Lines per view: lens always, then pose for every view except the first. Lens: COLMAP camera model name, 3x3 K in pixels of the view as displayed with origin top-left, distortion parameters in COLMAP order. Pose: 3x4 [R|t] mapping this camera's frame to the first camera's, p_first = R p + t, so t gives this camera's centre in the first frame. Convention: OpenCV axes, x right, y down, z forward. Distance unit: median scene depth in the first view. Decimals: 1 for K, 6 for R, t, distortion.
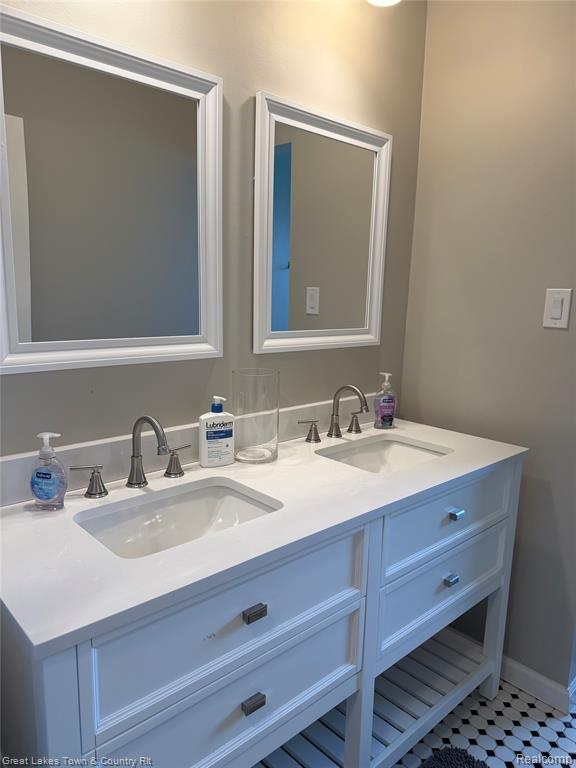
lens RADIAL K [[540.7, 0, 288.0], [0, 540.7, 384.0], [0, 0, 1]] dist [0.107171, -0.119071]
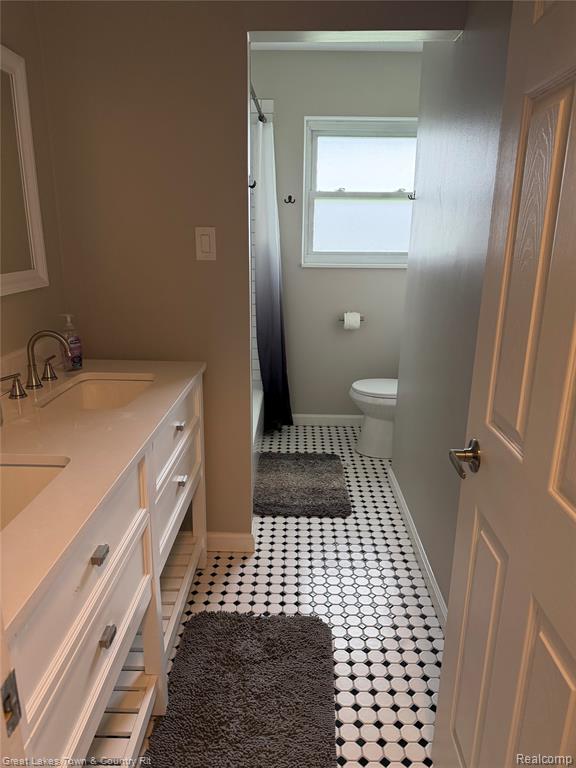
lens RADIAL K [[540.7, 0, 288.0], [0, 540.7, 384.0], [0, 0, 1]] dist [0.107171, -0.119071]
pose [[0.685888, -0.206207, 0.697880, -0.285090], [0.128116, 0.978250, 0.163135, -0.008448], [-0.716341, -0.022483, 0.697388, 0.023782]]
